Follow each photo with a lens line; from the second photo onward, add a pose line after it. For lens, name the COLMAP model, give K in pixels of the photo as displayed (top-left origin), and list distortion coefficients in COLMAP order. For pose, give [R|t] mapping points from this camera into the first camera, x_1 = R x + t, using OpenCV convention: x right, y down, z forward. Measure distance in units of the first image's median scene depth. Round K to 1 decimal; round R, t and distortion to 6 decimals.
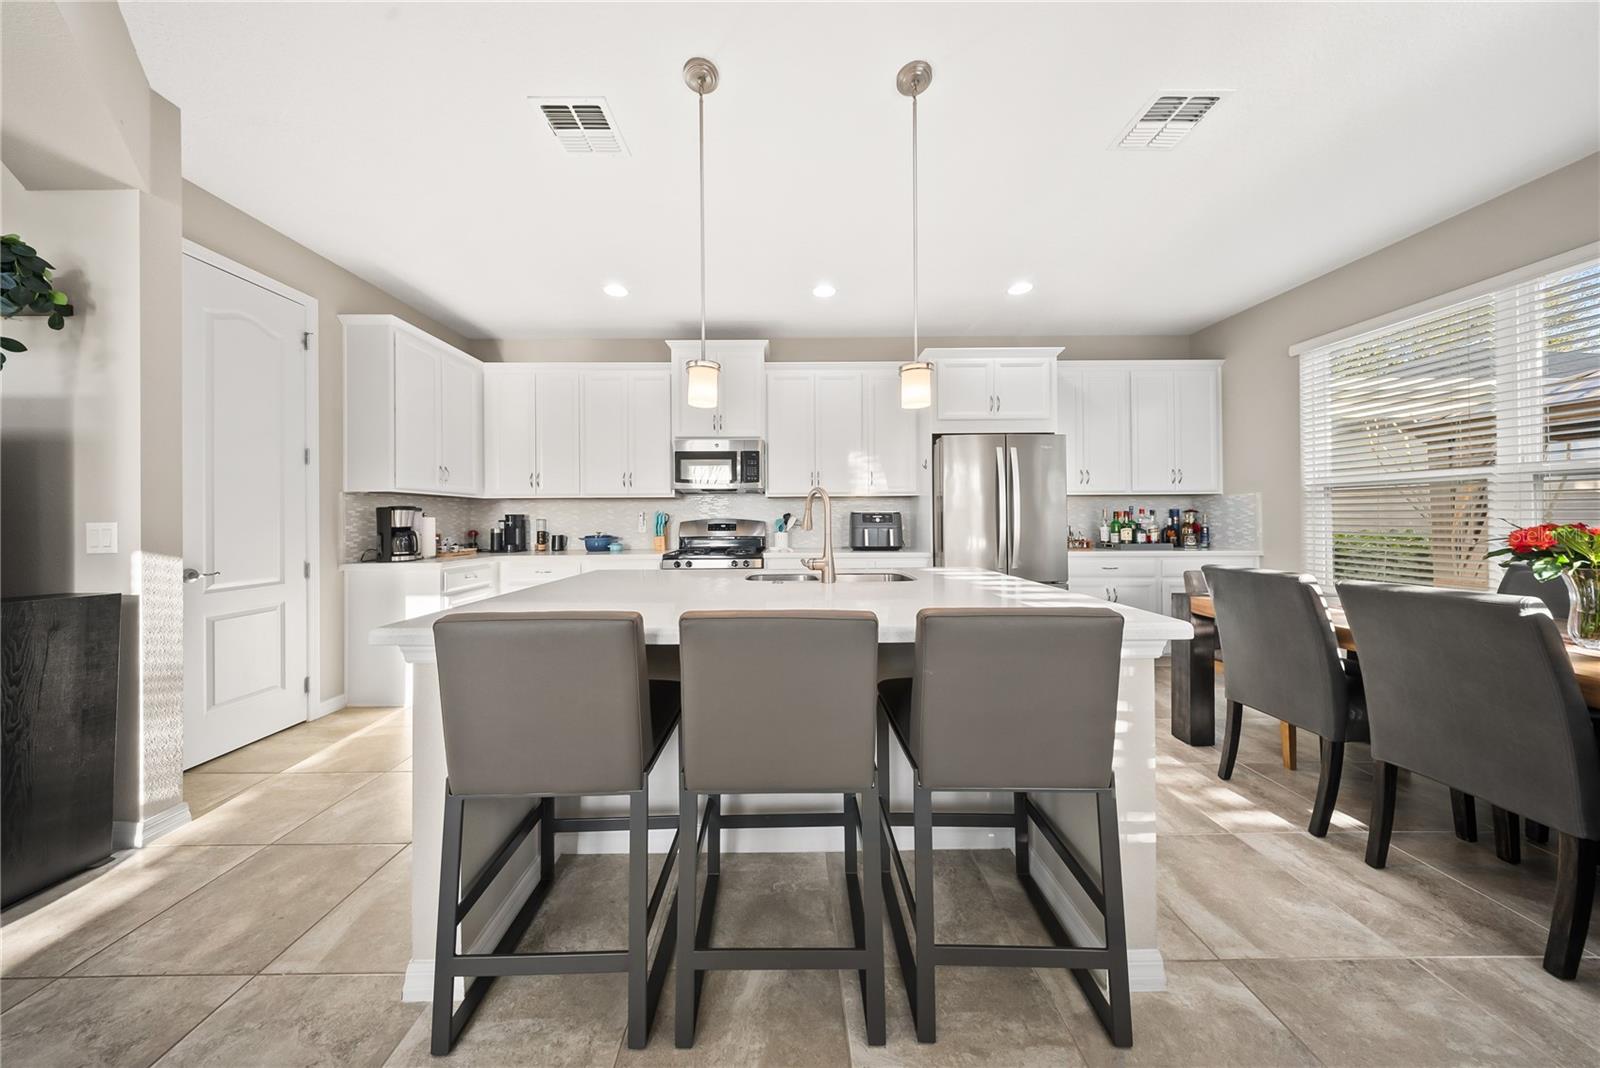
lens RADIAL K [[475.4, 0, 797.4], [0, 475.4, 512.5], [0, 0, 1]] dist [-0.002303, -0.000454]
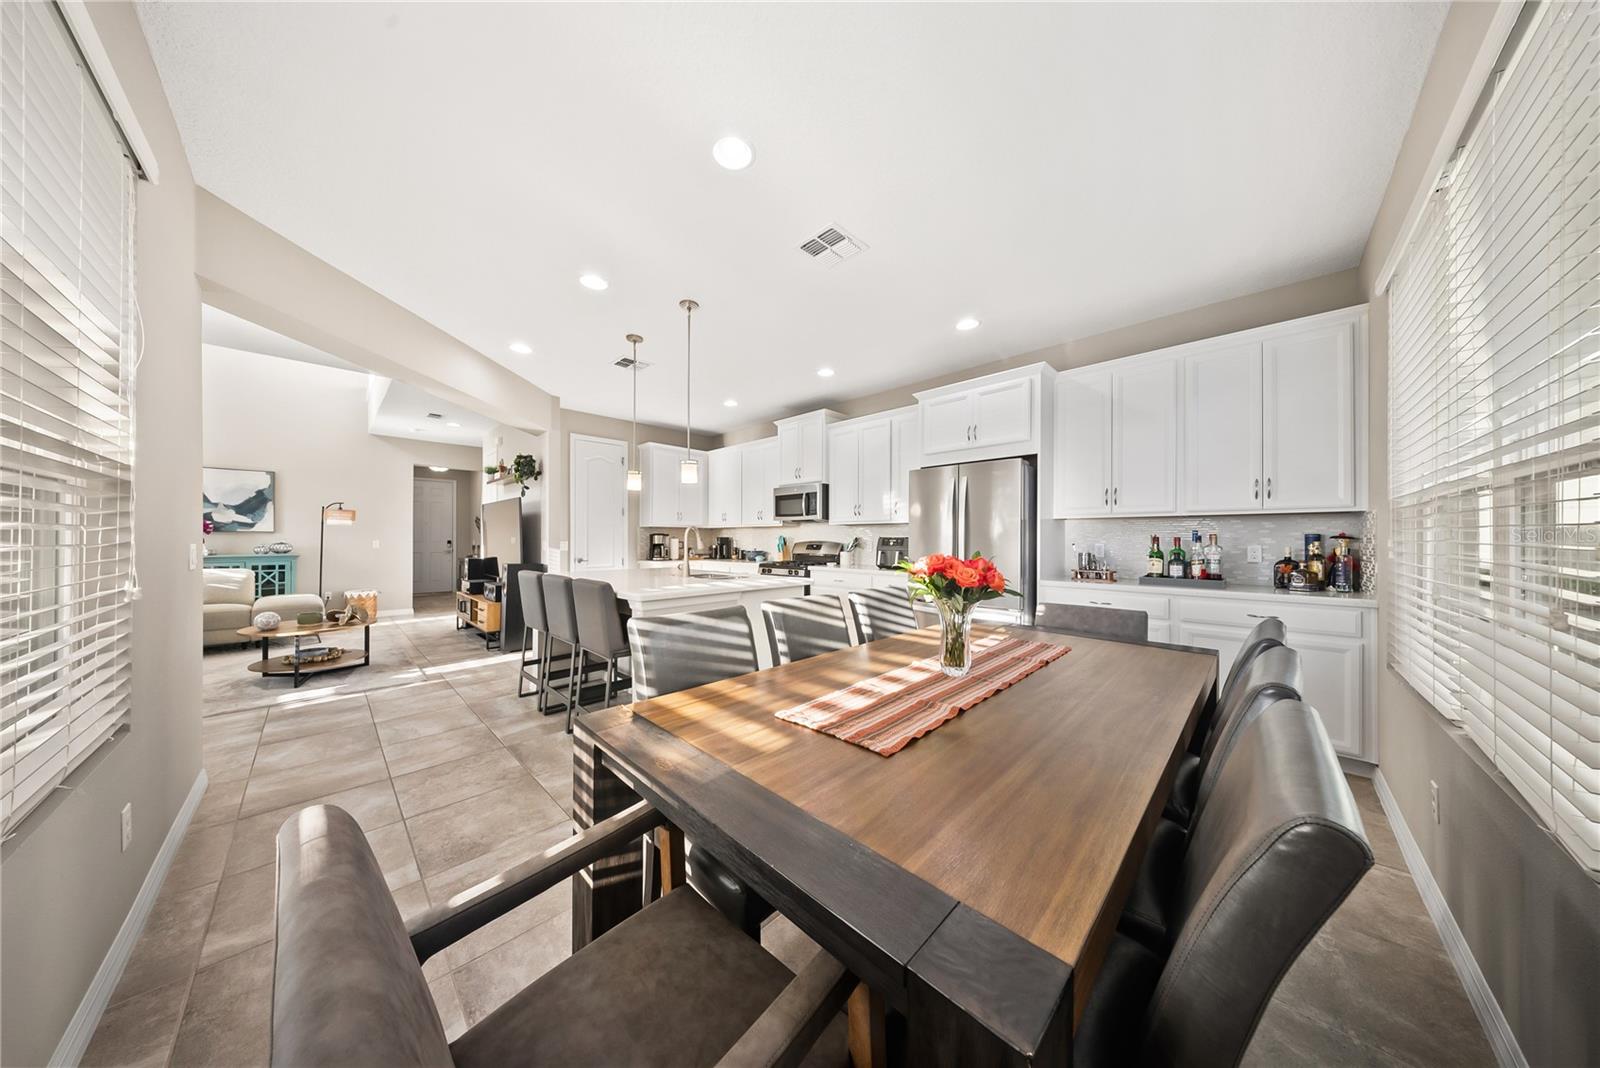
lens RADIAL K [[475.4, 0, 796.8], [0, 475.4, 536.3], [0, 0, 1]] dist [-0.002303, -0.000454]
pose [[0.700234, 0.002689, -0.713909, 0.846162], [0.000238, 0.999992, 0.004000, -0.006780], [0.713914, -0.002970, 0.700227, -0.002397]]
